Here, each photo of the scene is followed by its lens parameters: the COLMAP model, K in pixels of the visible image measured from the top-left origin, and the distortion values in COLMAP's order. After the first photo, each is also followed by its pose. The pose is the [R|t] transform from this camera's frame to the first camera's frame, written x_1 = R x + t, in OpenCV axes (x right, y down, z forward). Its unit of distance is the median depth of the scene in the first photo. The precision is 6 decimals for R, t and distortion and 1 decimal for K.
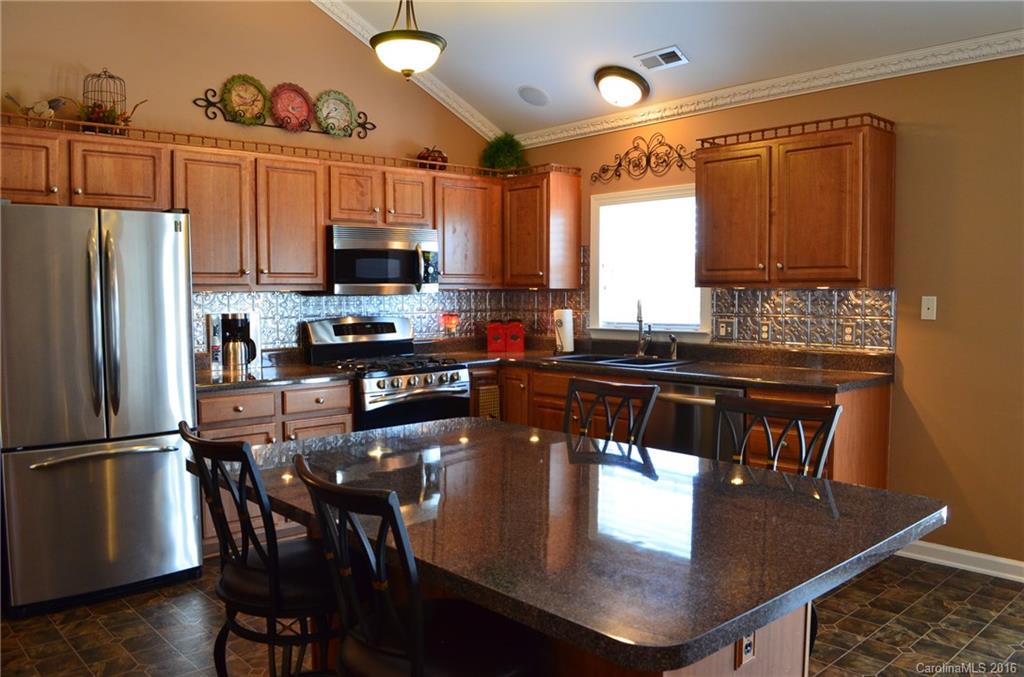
lens RADIAL K [[810.6, 0, 521.1], [0, 810.6, 340.8], [0, 0, 1]] dist [-0.085591, 0.022469]
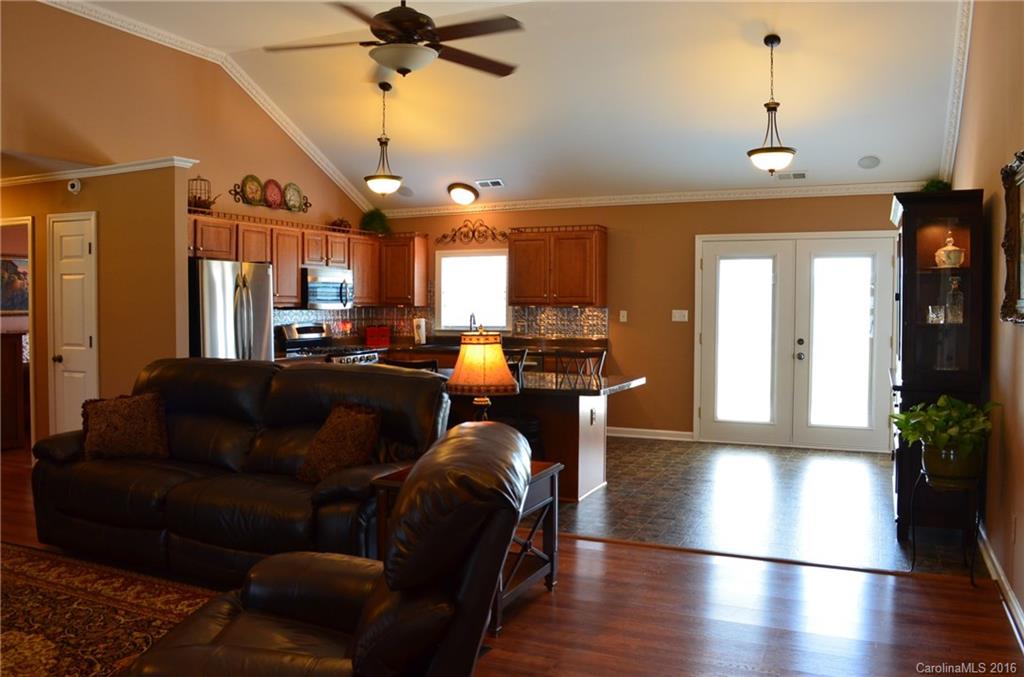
lens RADIAL K [[810.6, 0, 521.0], [0, 810.6, 334.4], [0, 0, 1]] dist [-0.085591, 0.022469]
pose [[0.917910, -0.007522, 0.396716, -0.496012], [0.017956, 0.999583, -0.022594, 0.042546], [-0.396381, 0.027863, 0.917663, -0.729611]]
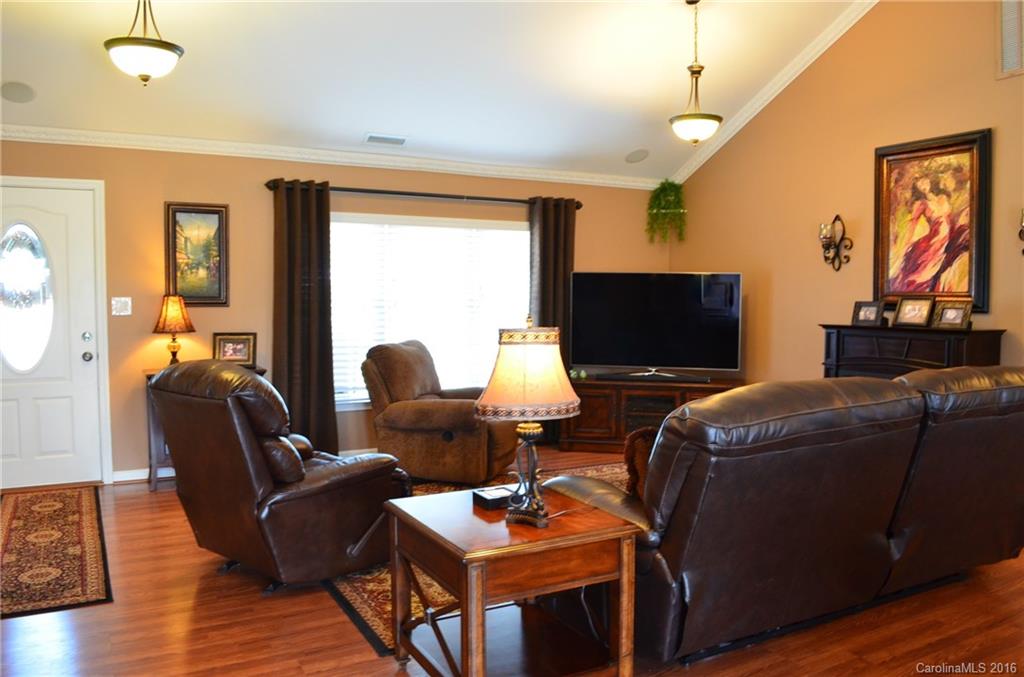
lens RADIAL K [[810.6, 0, 512.2], [0, 810.6, 340.7], [0, 0, 1]] dist [-0.085591, 0.022469]
pose [[-0.241479, 0.063209, -0.968345, 0.344055], [-0.062652, 0.994779, 0.080558, -0.010384], [0.968381, 0.080122, -0.236258, 0.143464]]
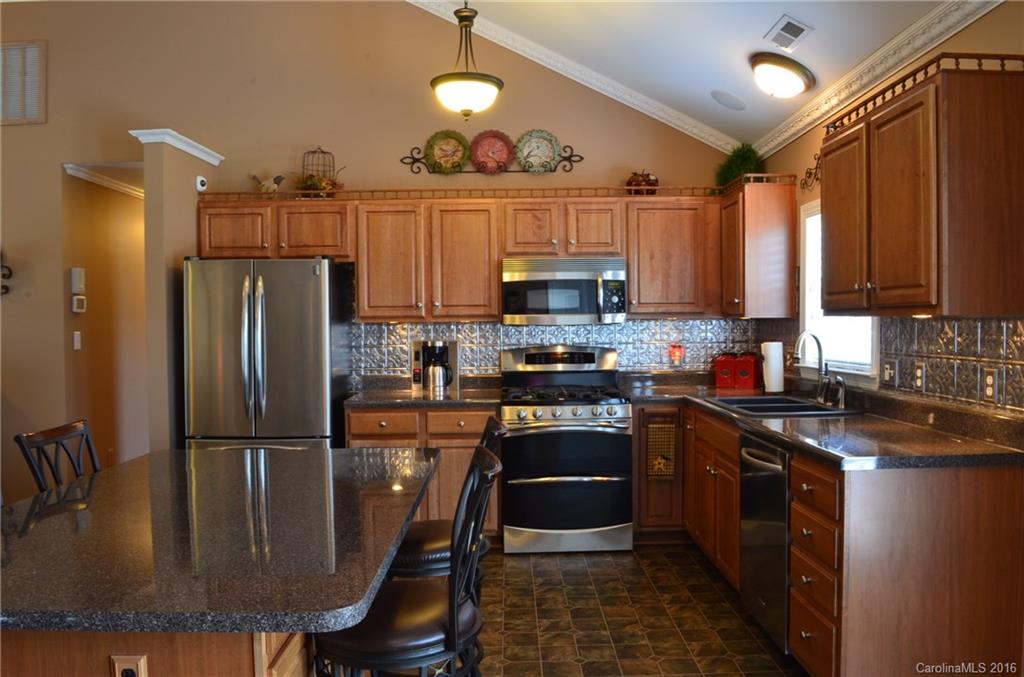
lens RADIAL K [[810.6, 0, 519.6], [0, 810.6, 339.2], [0, 0, 1]] dist [-0.085591, 0.022469]
pose [[0.743436, 0.012708, -0.668686, 0.498146], [-0.035654, 0.999151, -0.020651, -0.017659], [0.667856, 0.039194, 0.743258, 0.229904]]
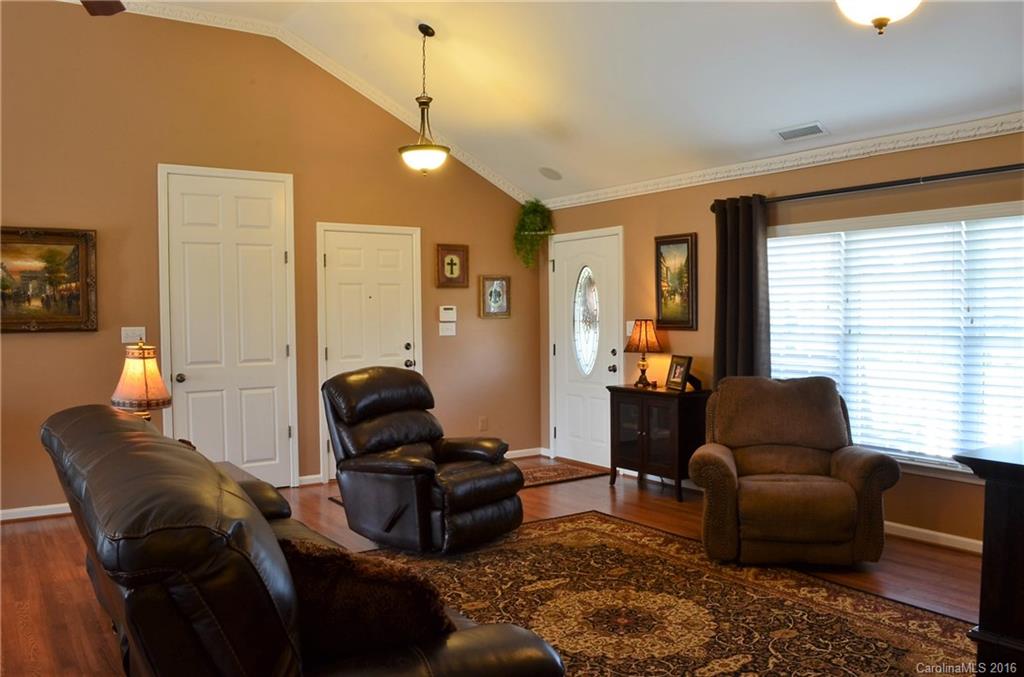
lens RADIAL K [[810.6, 0, 507.0], [0, 810.6, 339.6], [0, 0, 1]] dist [-0.085591, 0.022469]
pose [[-0.987132, 0.006061, 0.159791, -0.697333], [0.020670, 0.995734, 0.089920, -0.044685], [-0.158565, 0.092066, -0.983047, 0.759528]]
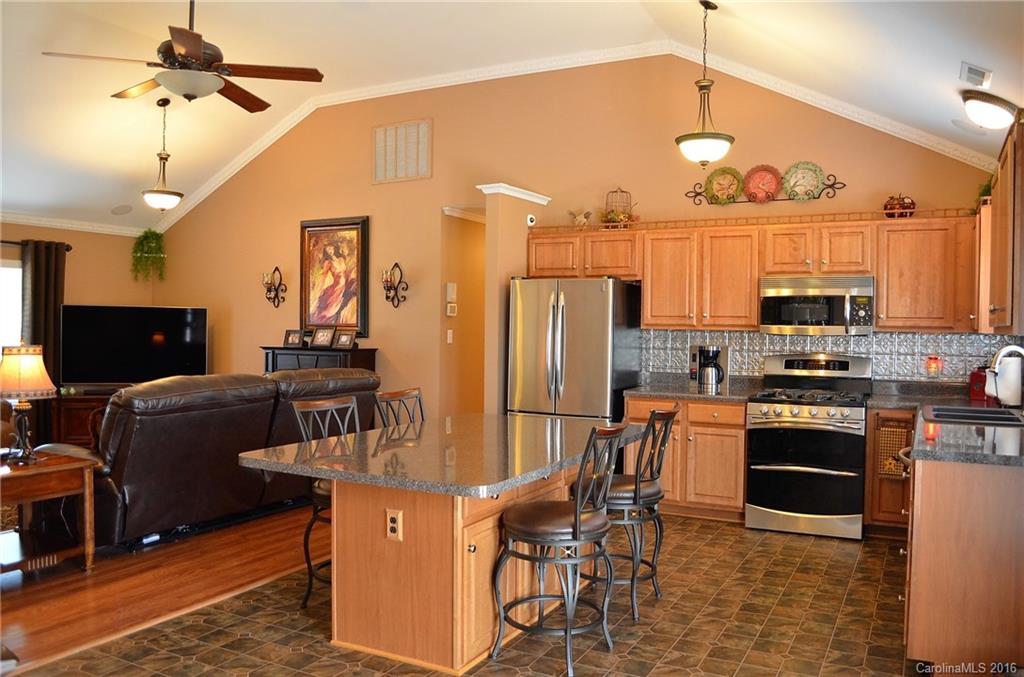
lens RADIAL K [[810.6, 0, 519.3], [0, 810.6, 334.0], [0, 0, 1]] dist [-0.085591, 0.022469]
pose [[0.337022, 0.020756, -0.941268, 0.806861], [-0.073332, 0.997298, -0.004265, -0.025137], [0.938636, 0.070462, 0.337634, 0.244496]]
